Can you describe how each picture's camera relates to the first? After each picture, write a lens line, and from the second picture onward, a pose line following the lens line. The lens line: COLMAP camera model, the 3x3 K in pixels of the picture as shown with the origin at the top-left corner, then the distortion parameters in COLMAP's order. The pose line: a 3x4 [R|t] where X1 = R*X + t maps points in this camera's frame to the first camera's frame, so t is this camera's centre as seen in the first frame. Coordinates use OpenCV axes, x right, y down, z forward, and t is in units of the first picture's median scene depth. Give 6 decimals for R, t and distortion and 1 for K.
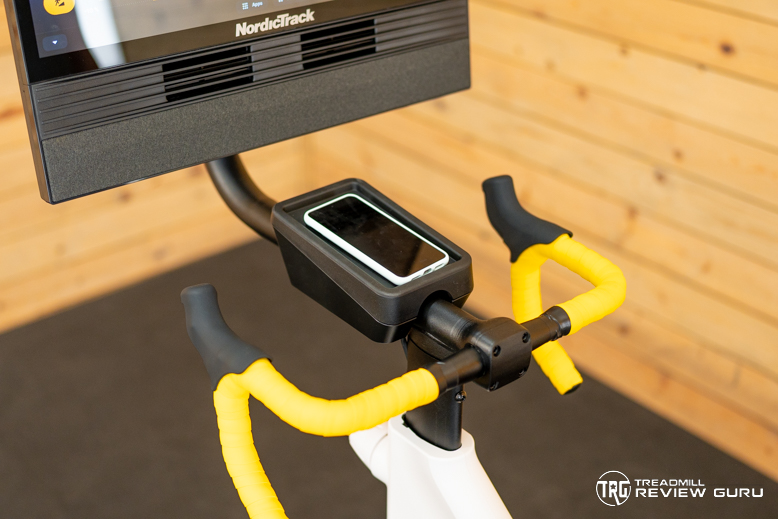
lens RADIAL K [[1170.3, 0, 389.0], [0, 1170.3, 259.5], [0, 0, 1]] dist [0.001526, 0.009972]
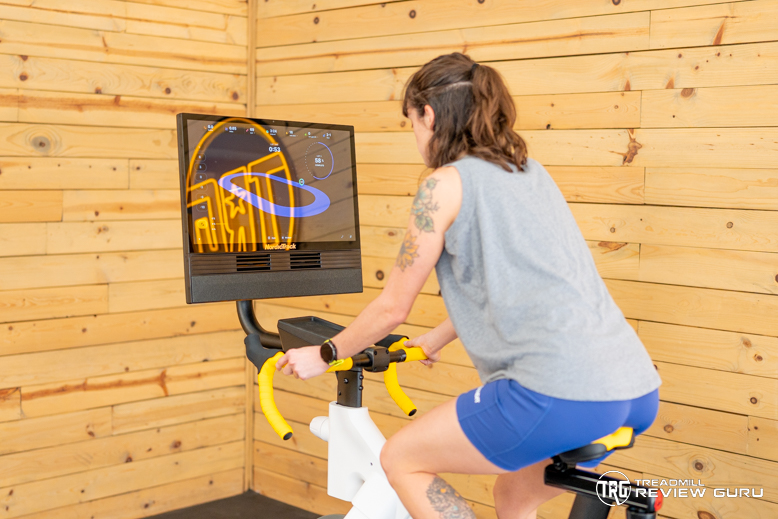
lens RADIAL K [[1125.3, 0, 389.8], [0, 1125.3, 241.1], [0, 0, 1]] dist [0.000563, -0.009027]
pose [[0.995928, 0.006538, 0.089920, -0.080278], [0.030339, 0.914893, -0.402555, 0.710682], [-0.084899, 0.403644, 0.910969, -1.101976]]
